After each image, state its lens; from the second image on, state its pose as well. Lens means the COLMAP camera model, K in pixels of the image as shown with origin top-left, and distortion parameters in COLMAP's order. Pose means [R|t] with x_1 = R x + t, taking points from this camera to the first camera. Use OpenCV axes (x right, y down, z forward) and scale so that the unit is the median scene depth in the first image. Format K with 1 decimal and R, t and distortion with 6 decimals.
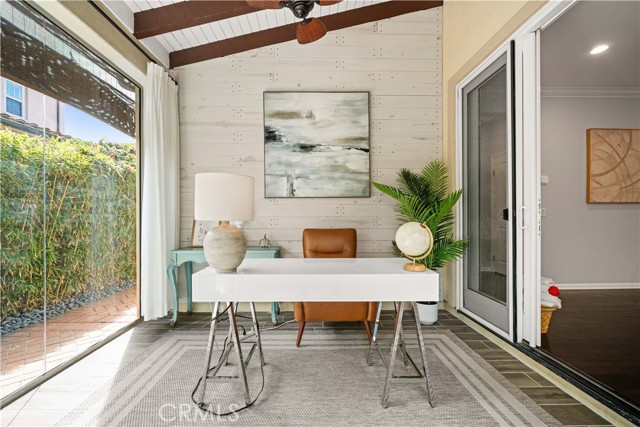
lens RADIAL K [[258.2, 0, 320.0], [0, 258.2, 213.5], [0, 0, 1]] dist [-0.009772, -0.000019]
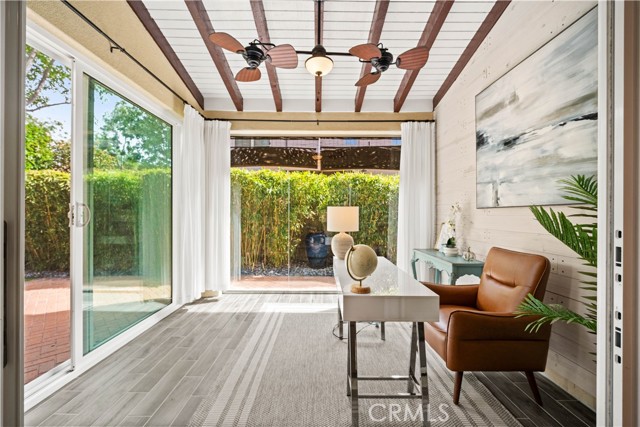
lens RADIAL K [[258.2, 0, 320.0], [0, 258.2, 213.5], [0, 0, 1]] dist [-0.009772, -0.000019]
pose [[-0.022765, 0.004373, -0.999731, 0.730760], [0.000252, 0.999990, 0.004368, -0.046187], [0.999741, -0.000153, -0.022766, 0.449338]]
